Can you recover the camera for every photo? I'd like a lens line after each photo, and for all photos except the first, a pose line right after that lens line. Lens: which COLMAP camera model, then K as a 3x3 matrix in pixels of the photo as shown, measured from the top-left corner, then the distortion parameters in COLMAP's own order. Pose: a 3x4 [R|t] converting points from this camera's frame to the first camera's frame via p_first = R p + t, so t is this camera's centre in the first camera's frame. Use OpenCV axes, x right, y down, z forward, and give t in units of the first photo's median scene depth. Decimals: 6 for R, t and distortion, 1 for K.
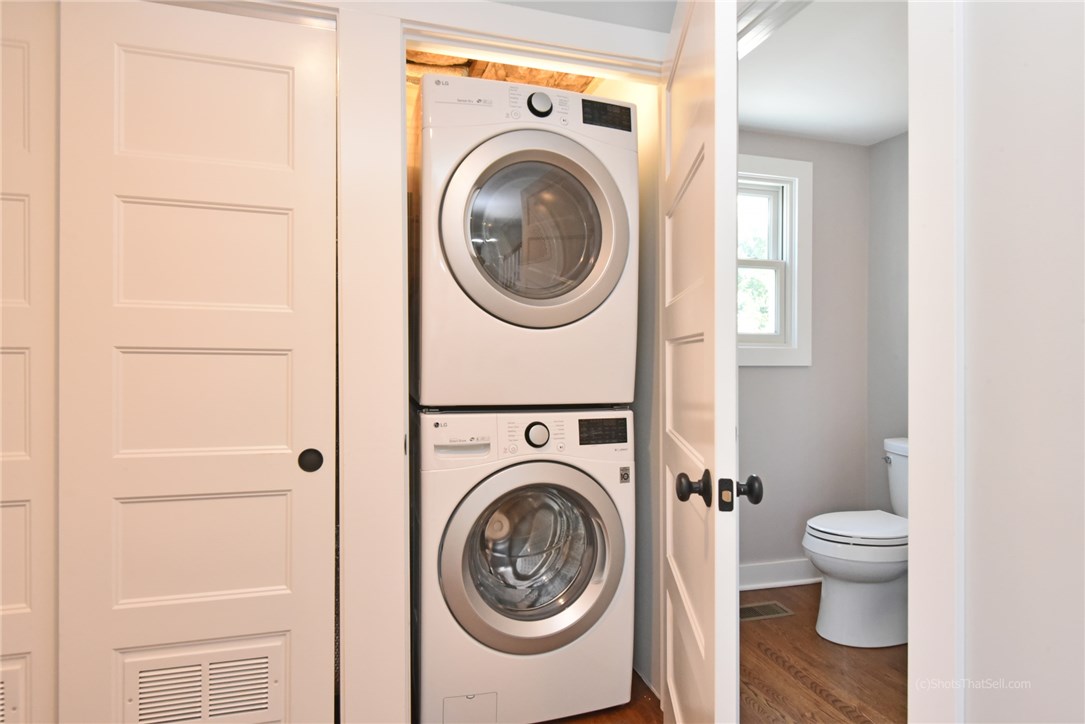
lens RADIAL K [[613.6, 0, 544.3], [0, 613.6, 361.7], [0, 0, 1]] dist [-0.000131, -0.001121]
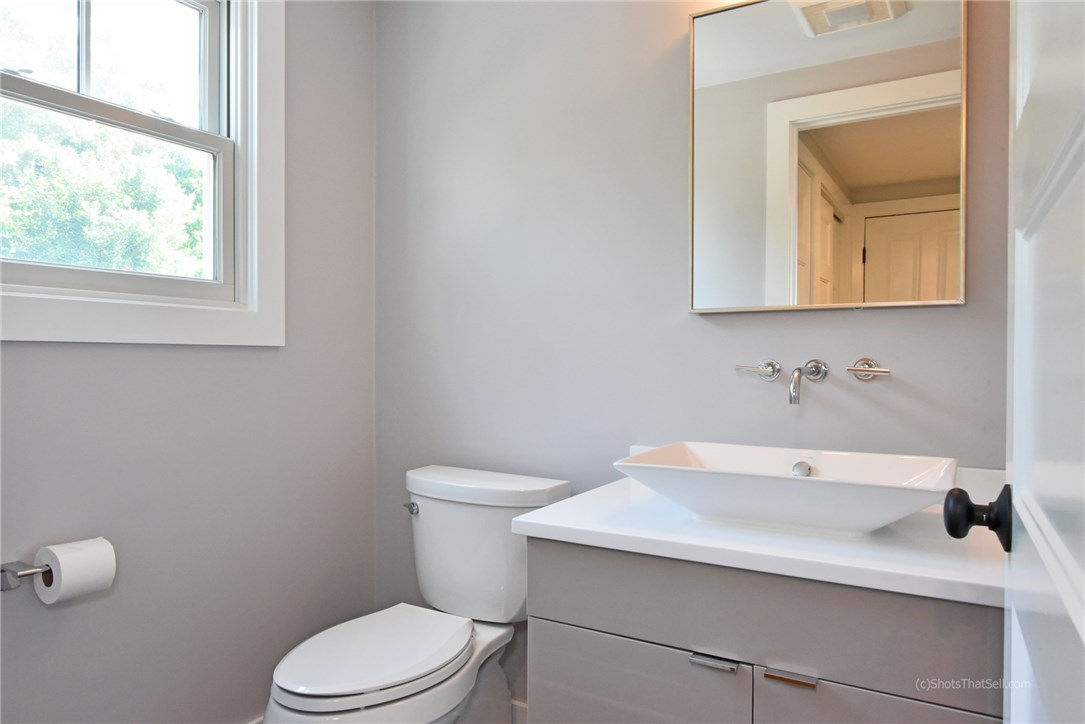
lens RADIAL K [[706.1, 0, 546.4], [0, 706.1, 355.4], [0, 0, 1]] dist [-0.003135, -0.002414]
pose [[0.721281, -0.006376, 0.692614, 0.170471], [-0.006932, 0.999841, 0.016423, 0.004769], [-0.692608, -0.016647, 0.721122, 0.387798]]
